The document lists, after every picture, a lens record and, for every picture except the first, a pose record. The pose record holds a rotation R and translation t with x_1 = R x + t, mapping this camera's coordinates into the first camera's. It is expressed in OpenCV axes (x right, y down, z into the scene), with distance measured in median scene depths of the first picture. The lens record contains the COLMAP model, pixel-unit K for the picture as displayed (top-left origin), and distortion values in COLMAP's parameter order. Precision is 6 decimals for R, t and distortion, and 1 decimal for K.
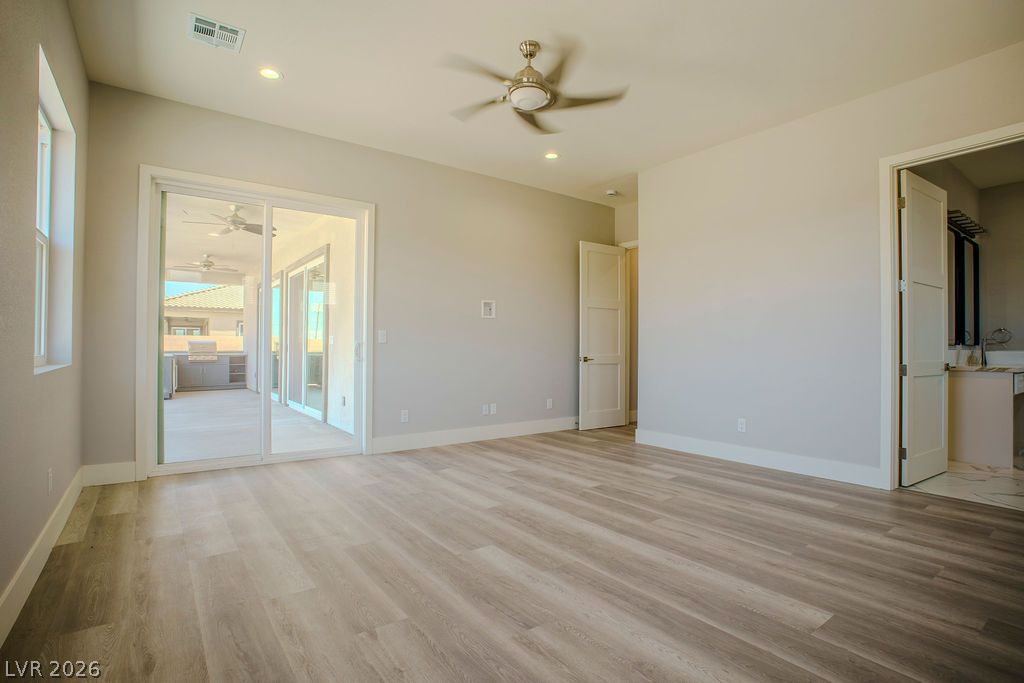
lens RADIAL K [[492.6, 0, 510.9], [0, 492.6, 338.9], [0, 0, 1]] dist [-0.066046, 0.027138]
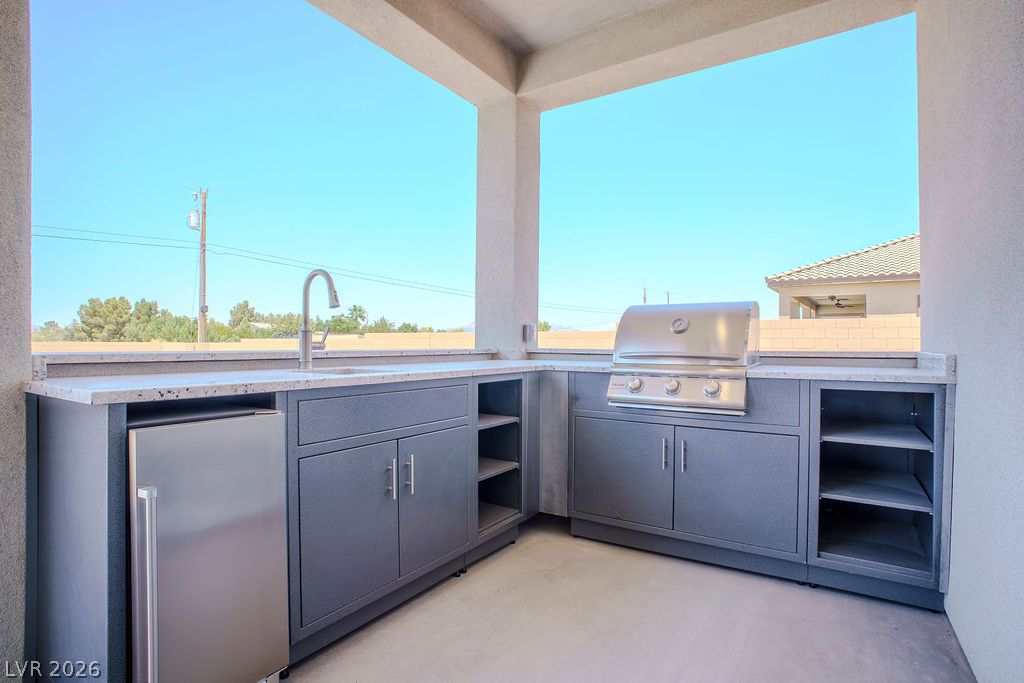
lens RADIAL K [[511.6, 0, 502.0], [0, 511.6, 343.6], [0, 0, 1]] dist [-0.066361, 0.024857]
pose [[0.338551, -0.003716, -0.940941, -1.697430], [0.016610, 0.999860, 0.002027, 0.072153], [0.940801, -0.016316, 0.338565, 3.104162]]
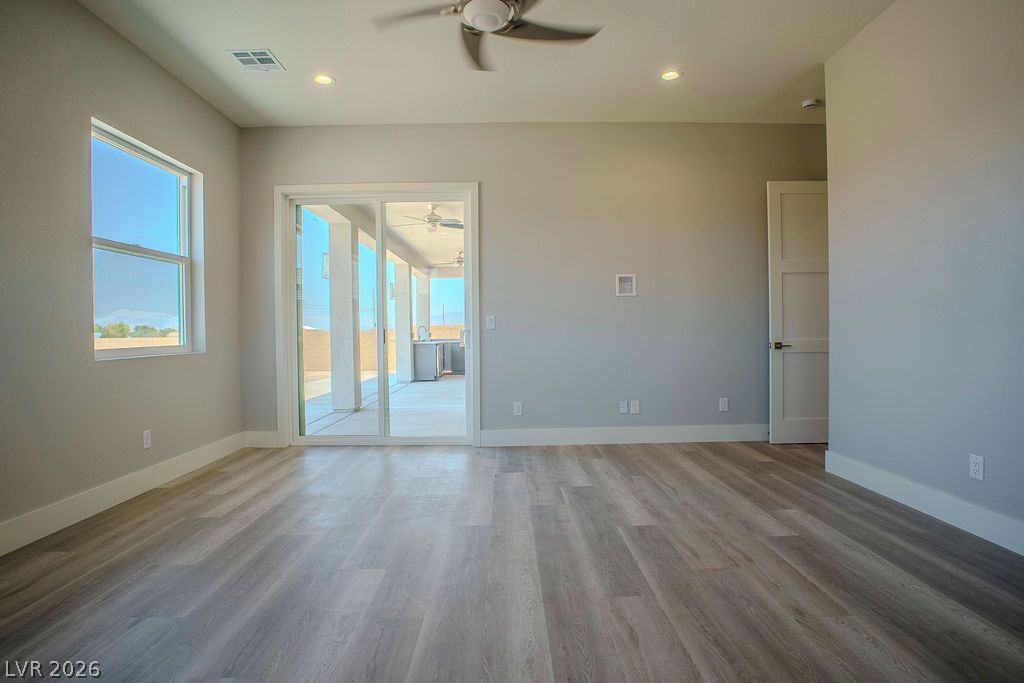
lens RADIAL K [[513.4, 0, 516.3], [0, 513.4, 341.6], [0, 0, 1]] dist [-0.067640, 0.026104]
pose [[0.814457, -0.006188, -0.580191, 0.491227], [0.027320, 0.999243, 0.027693, 0.008040], [0.579581, -0.038406, 0.814009, 0.324830]]
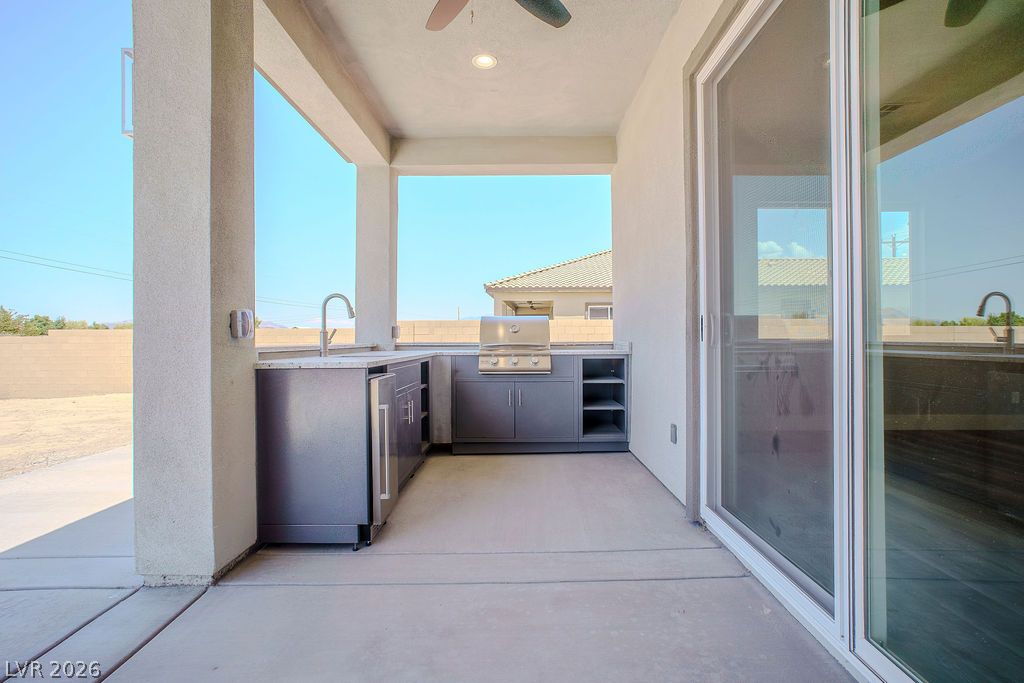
lens RADIAL K [[513.4, 0, 516.3], [0, 513.4, 341.6], [0, 0, 1]] dist [-0.067640, 0.026104]
pose [[0.799244, -0.007540, -0.600960, -1.469243], [0.022044, 0.999616, 0.016776, 0.063368], [0.600603, -0.026656, 0.799103, 2.495840]]
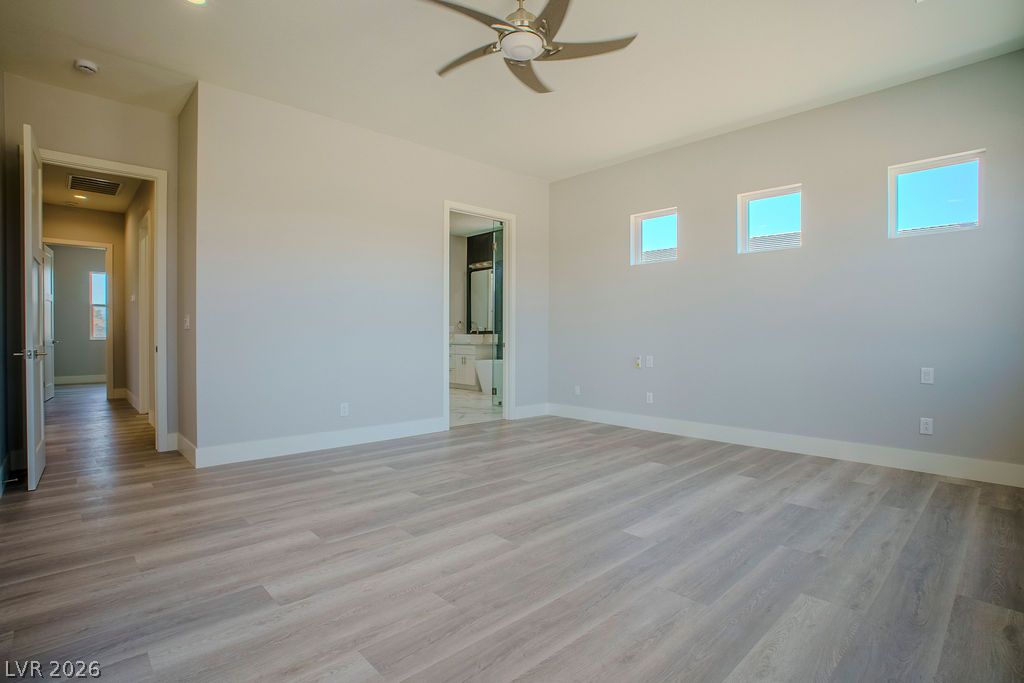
lens RADIAL K [[500.8, 0, 514.2], [0, 500.8, 332.0], [0, 0, 1]] dist [-0.068320, 0.026891]
pose [[-0.115514, -0.001216, 0.993305, -0.767091], [-0.022486, 0.999746, -0.001391, 0.015110], [-0.993051, -0.022496, -0.115512, 1.009870]]
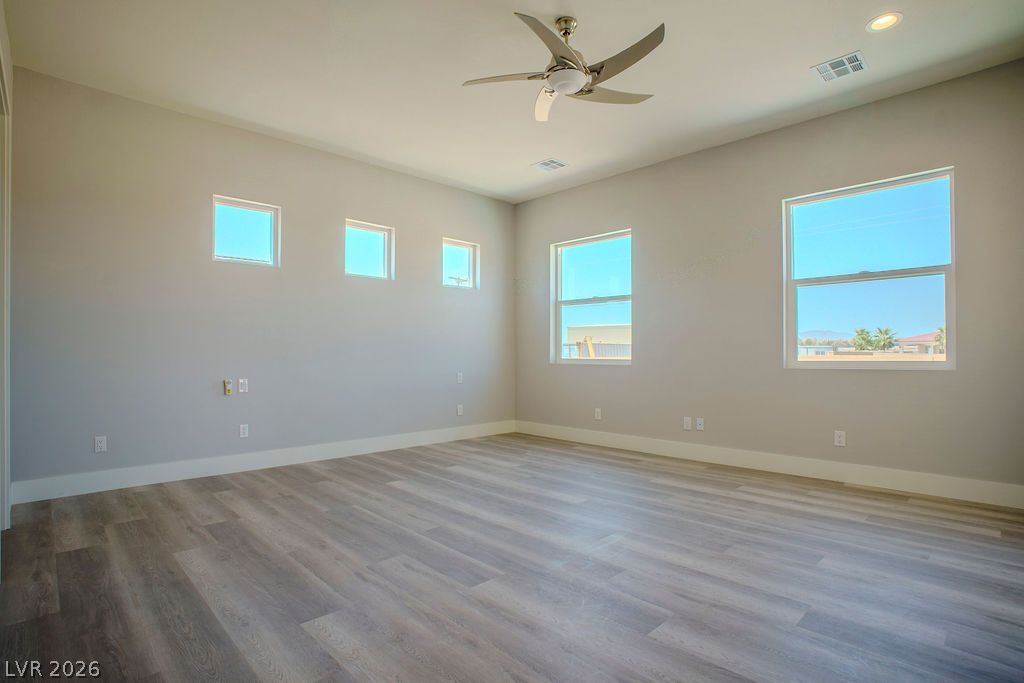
lens RADIAL K [[511.6, 0, 502.0], [0, 511.6, 343.6], [0, 0, 1]] dist [-0.066361, 0.024857]
pose [[-0.992729, -0.007741, -0.120124, 0.245292], [-0.003281, 0.999300, -0.037278, 0.034918], [0.120328, -0.036613, -0.992059, 1.756284]]
